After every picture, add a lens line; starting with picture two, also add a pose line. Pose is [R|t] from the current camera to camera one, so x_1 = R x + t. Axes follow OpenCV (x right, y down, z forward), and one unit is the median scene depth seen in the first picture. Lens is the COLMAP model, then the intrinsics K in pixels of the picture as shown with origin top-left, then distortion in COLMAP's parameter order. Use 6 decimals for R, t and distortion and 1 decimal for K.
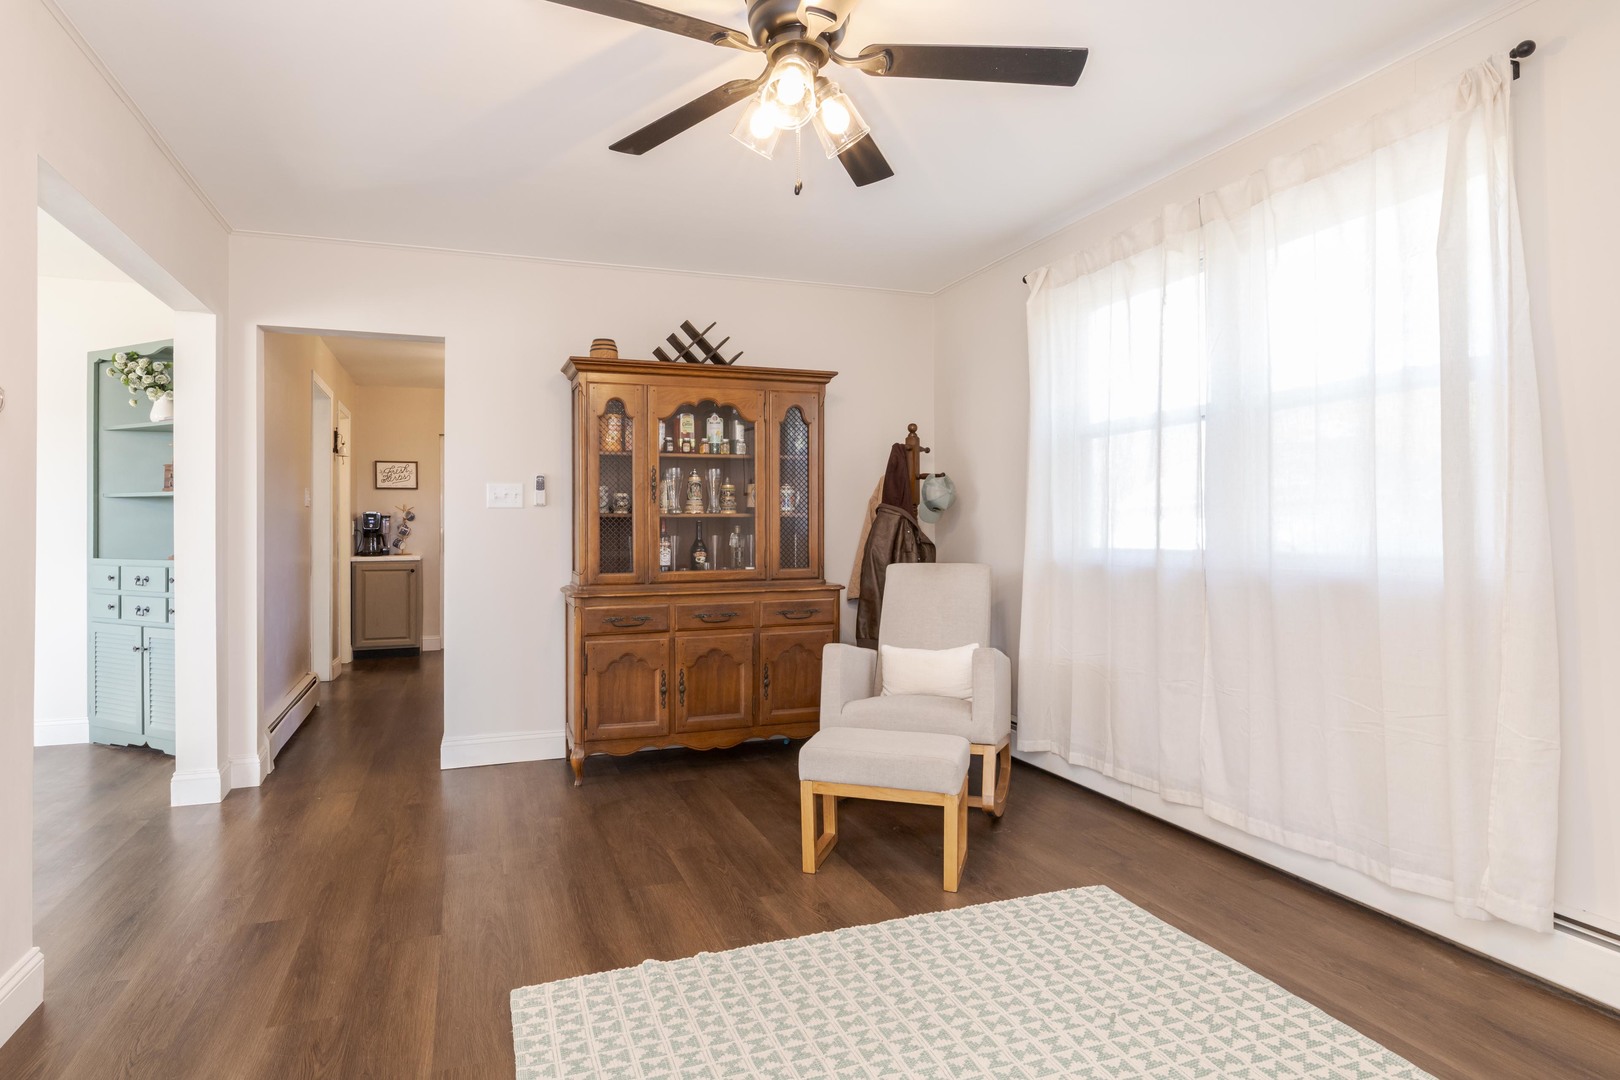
lens RADIAL K [[880.8, 0, 806.8], [0, 880.8, 521.3], [0, 0, 1]] dist [0.001426, 0.000203]
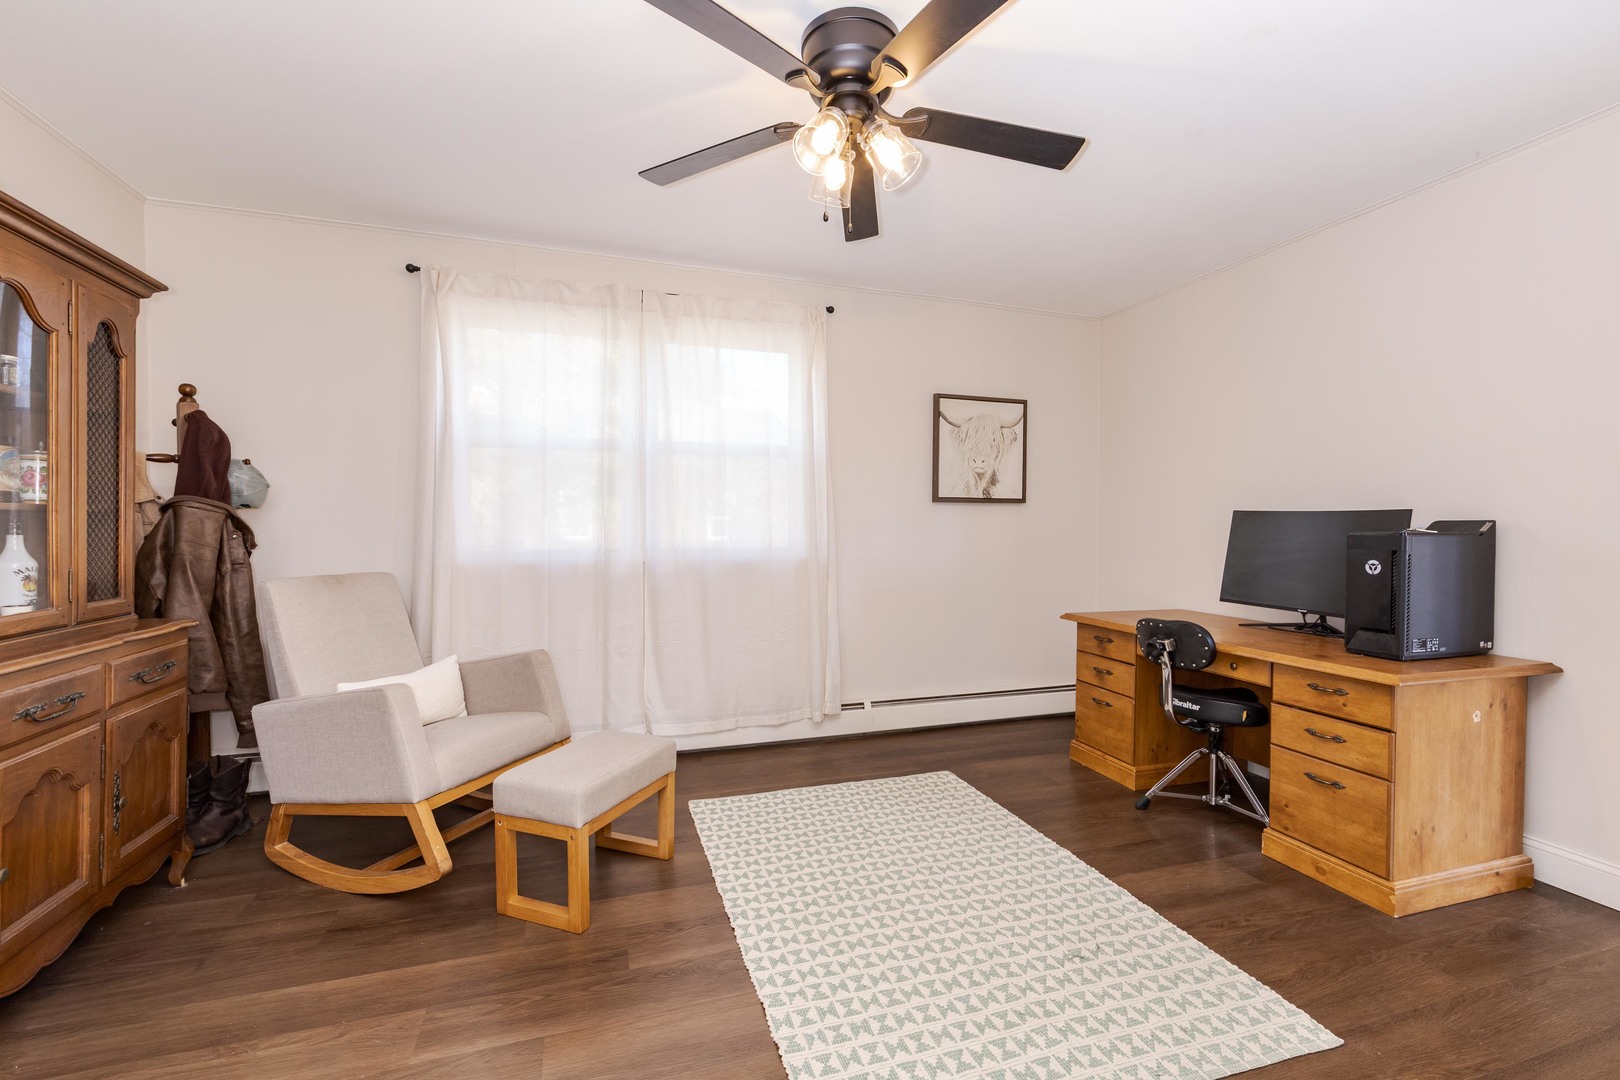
lens RADIAL K [[679.5, 0, 810.0], [0, 679.5, 540.0], [0, 0, 1]] dist [0.000338, 0.000016]
pose [[0.034717, -0.012294, 0.999322, -0.688861], [-0.008491, 0.999885, 0.012596, 0.006069], [-0.999361, -0.008922, 0.034609, 0.803237]]
